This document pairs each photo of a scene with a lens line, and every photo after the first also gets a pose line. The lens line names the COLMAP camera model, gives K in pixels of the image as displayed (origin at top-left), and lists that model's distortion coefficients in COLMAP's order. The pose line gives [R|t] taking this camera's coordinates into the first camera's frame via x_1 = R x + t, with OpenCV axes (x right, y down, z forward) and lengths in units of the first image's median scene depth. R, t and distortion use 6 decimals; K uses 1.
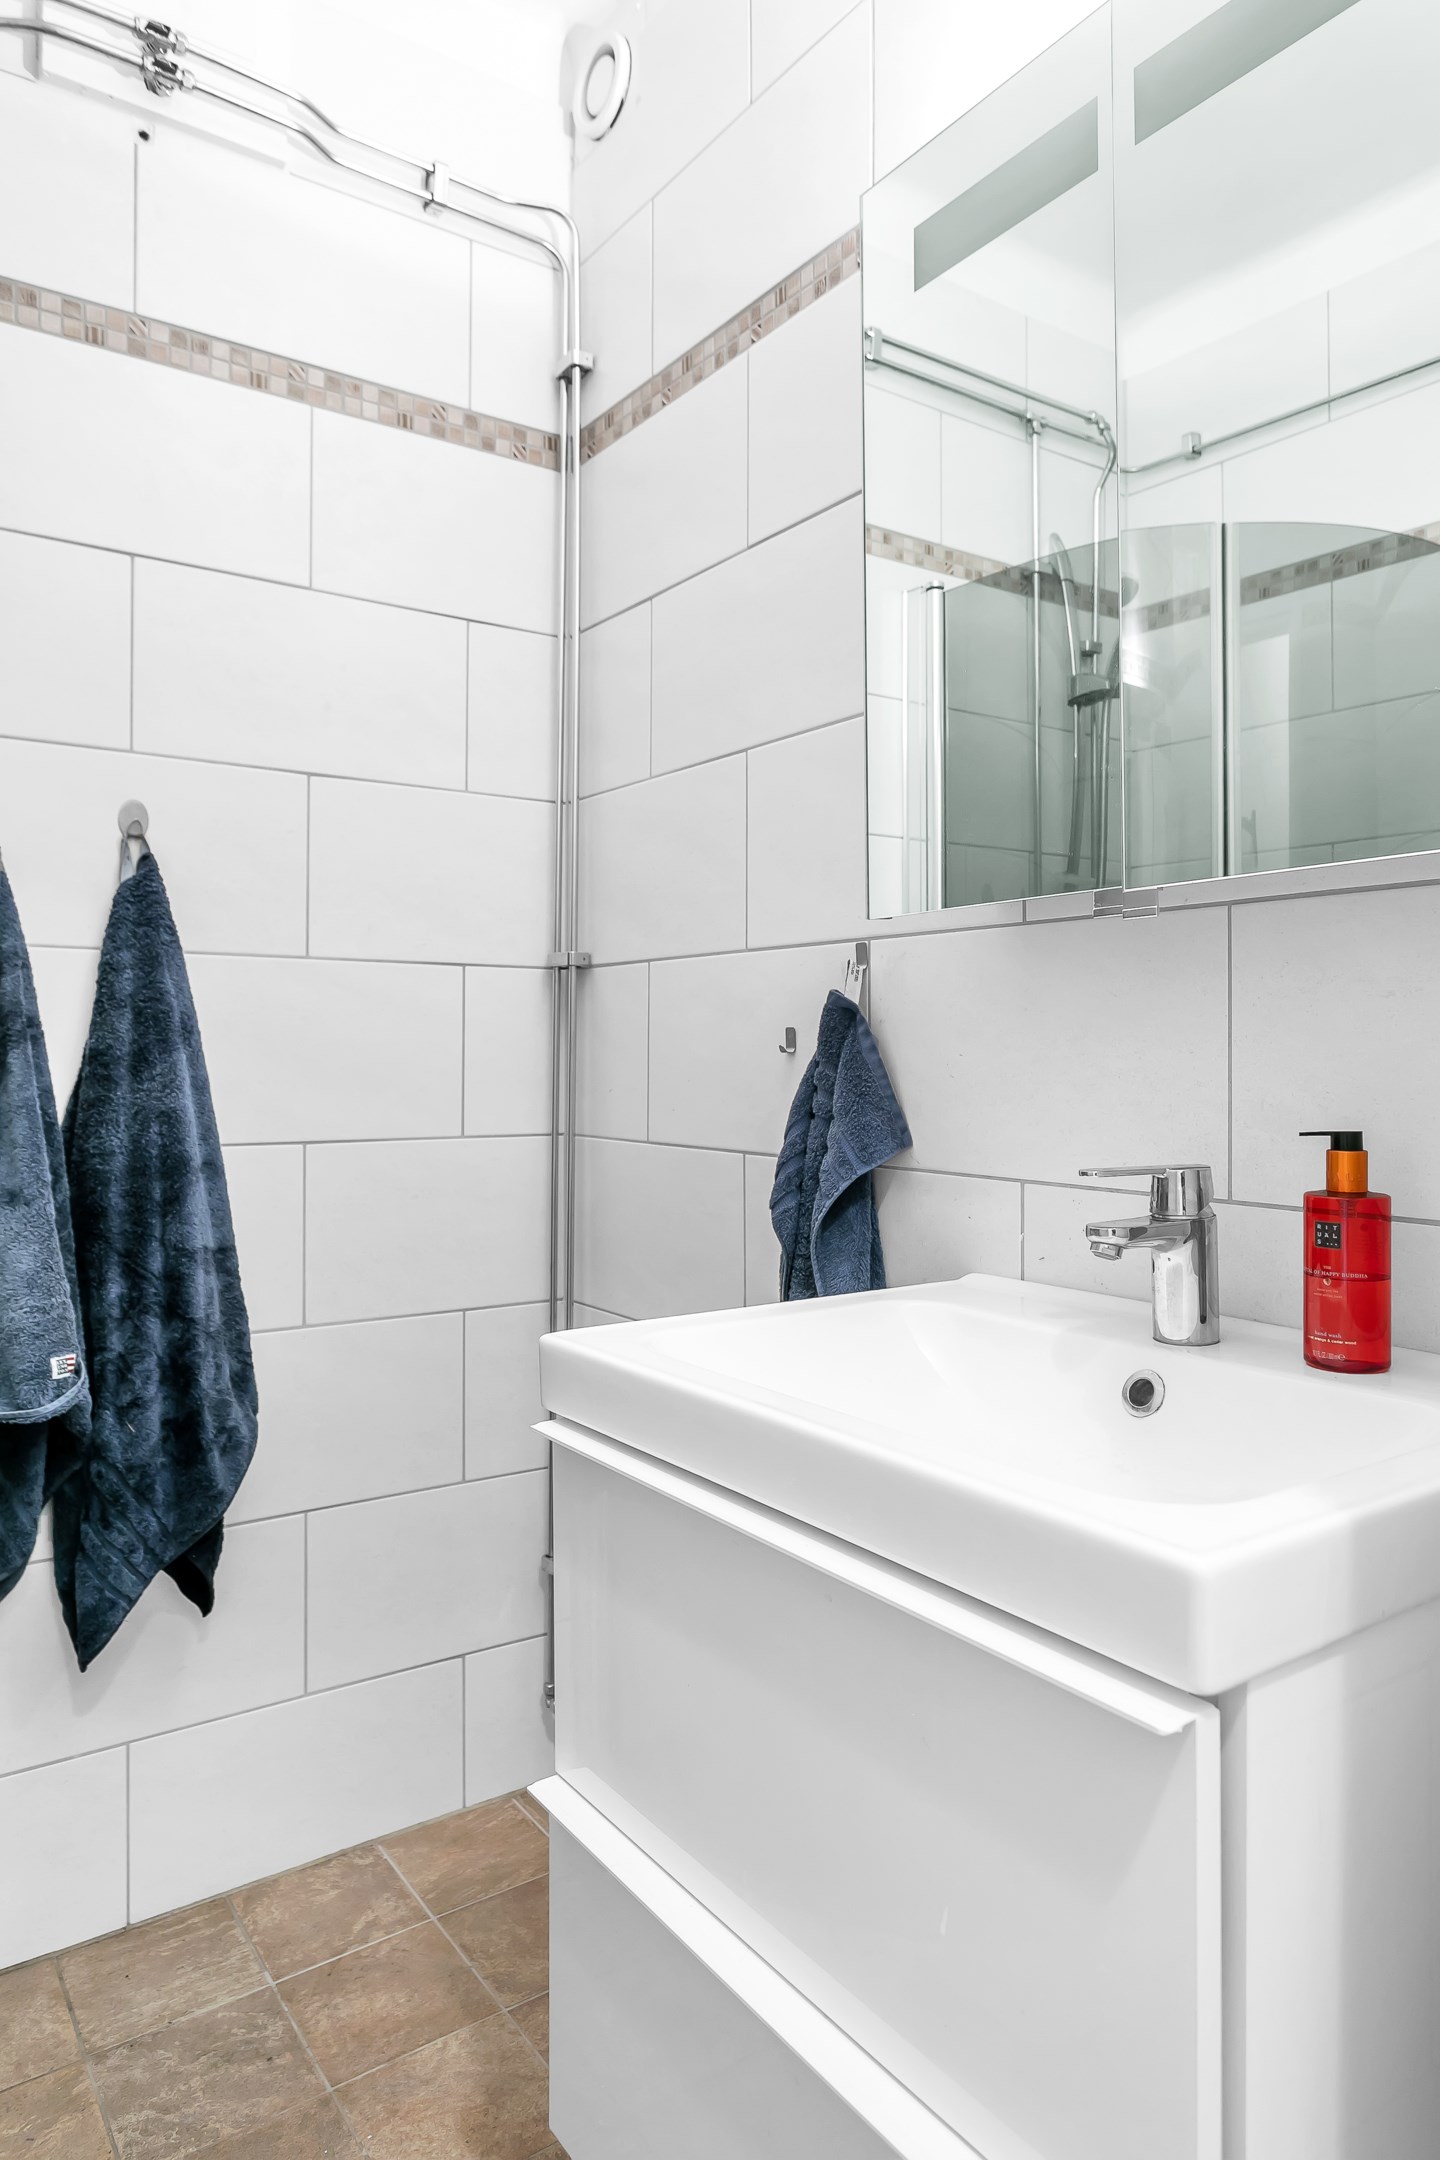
lens RADIAL K [[1333.8, 0, 746.8], [0, 1333.8, 1051.3], [0, 0, 1]] dist [-0.016490, 0.006070]
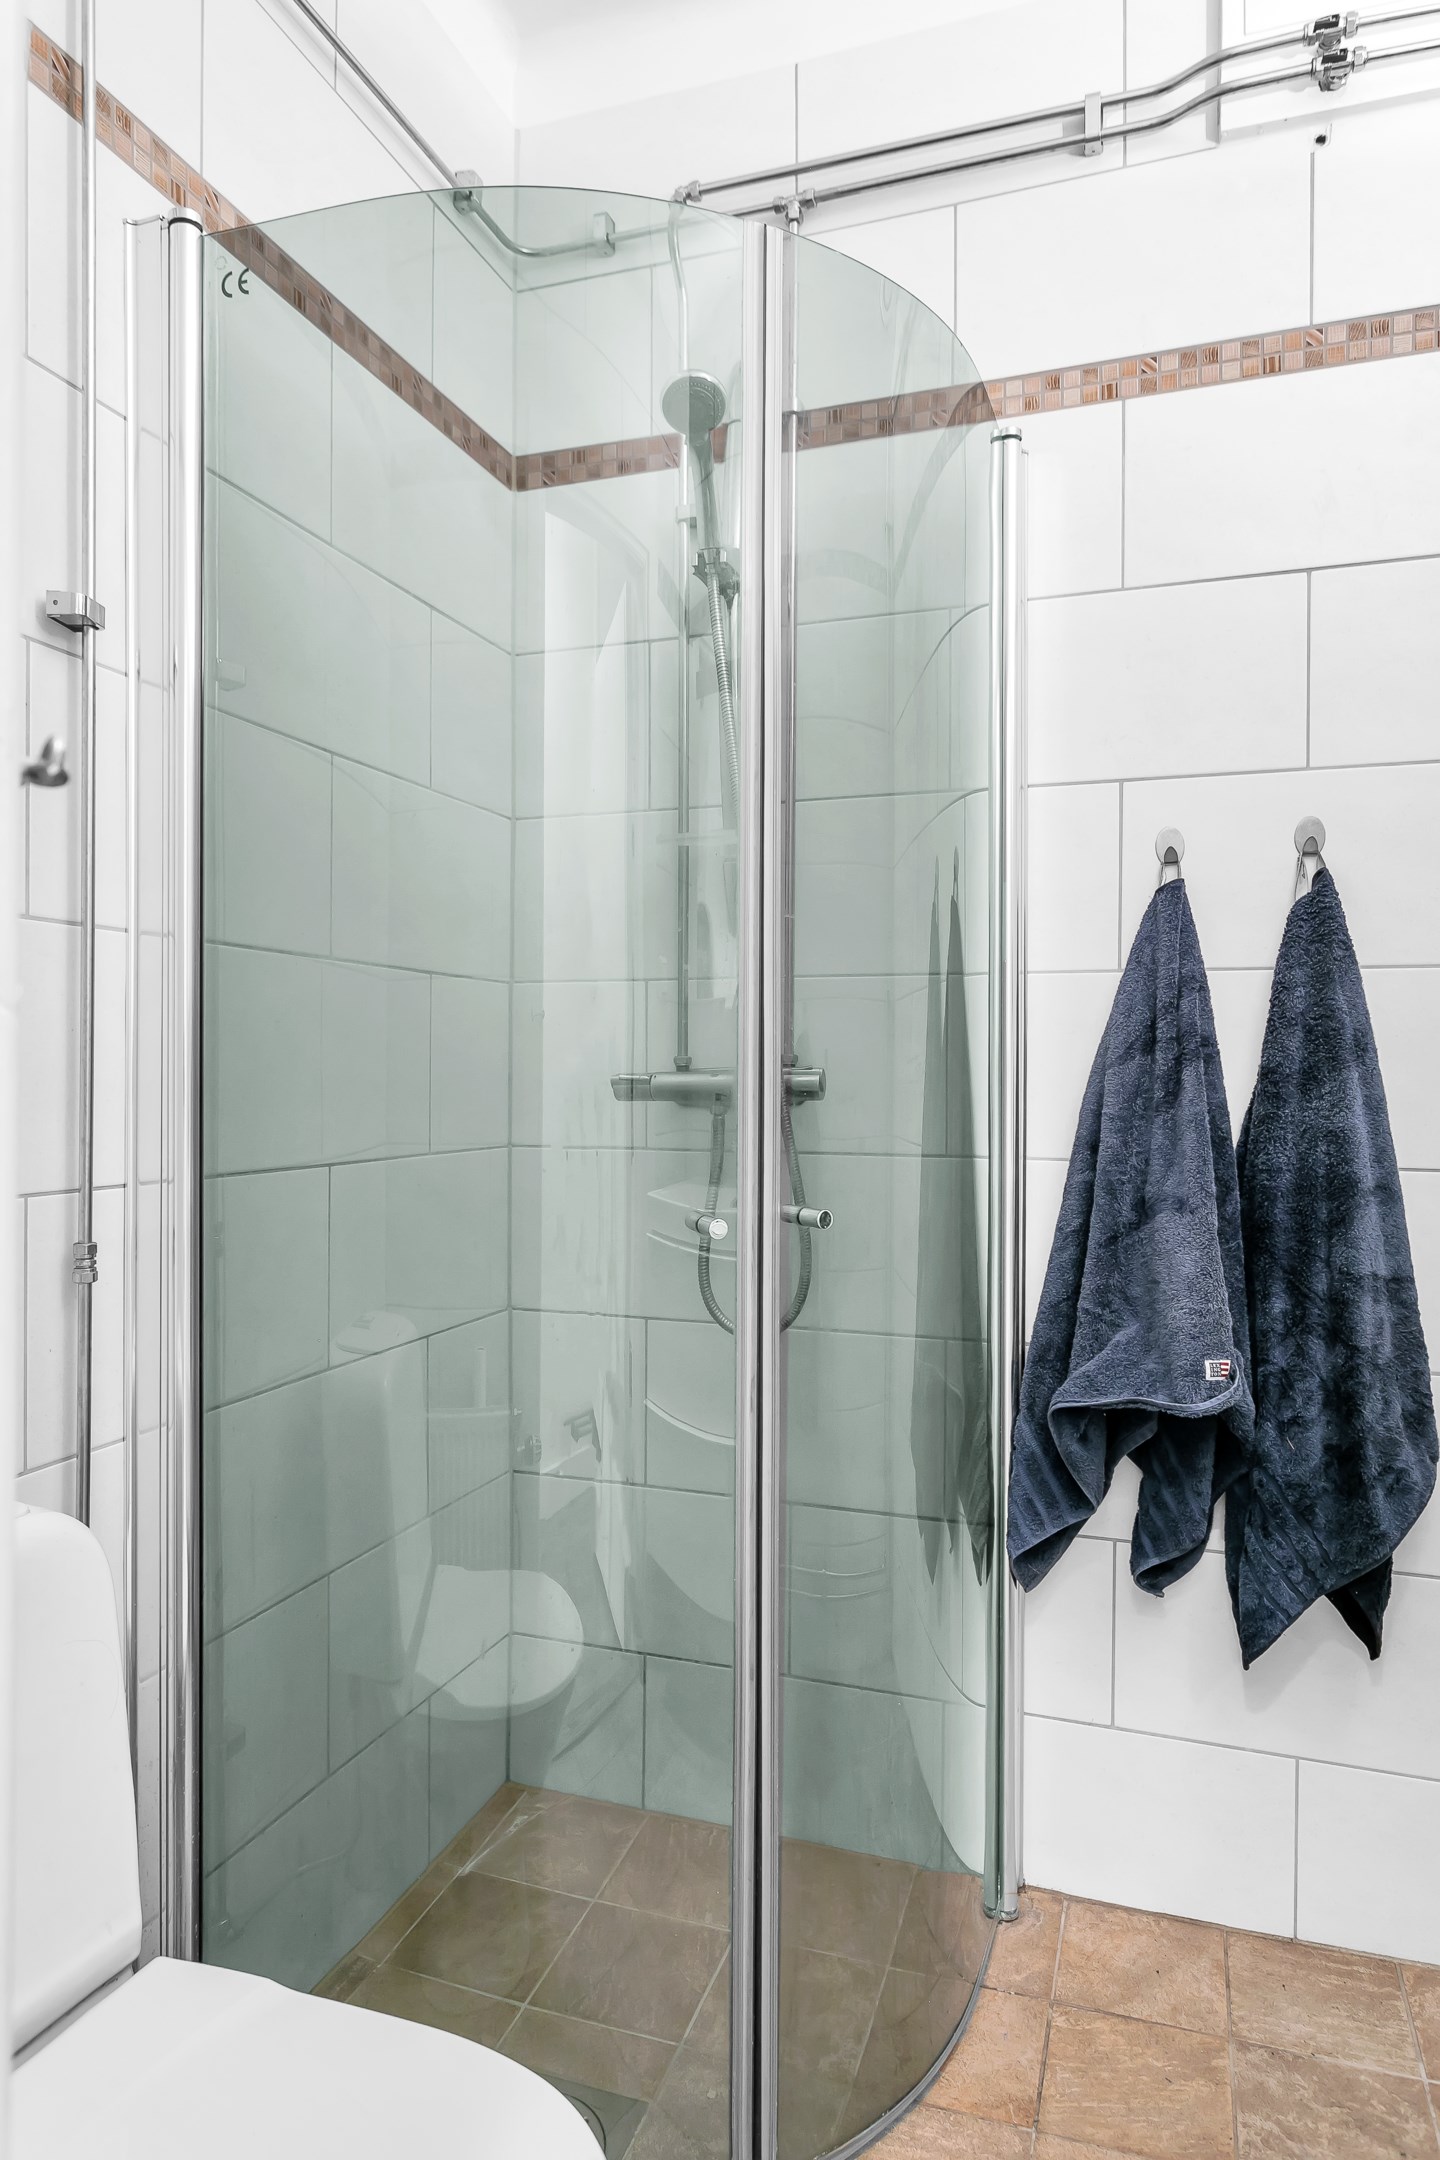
lens RADIAL K [[1331.4, 0, 720.0], [0, 1331.4, 1080.0], [0, 0, 1]] dist [-0.012384, 0.004202]
pose [[0.585374, 0.007984, -0.810724, 0.091570], [-0.001896, 0.999962, 0.008479, 0.000380], [0.810761, -0.003426, 0.585367, 0.061772]]
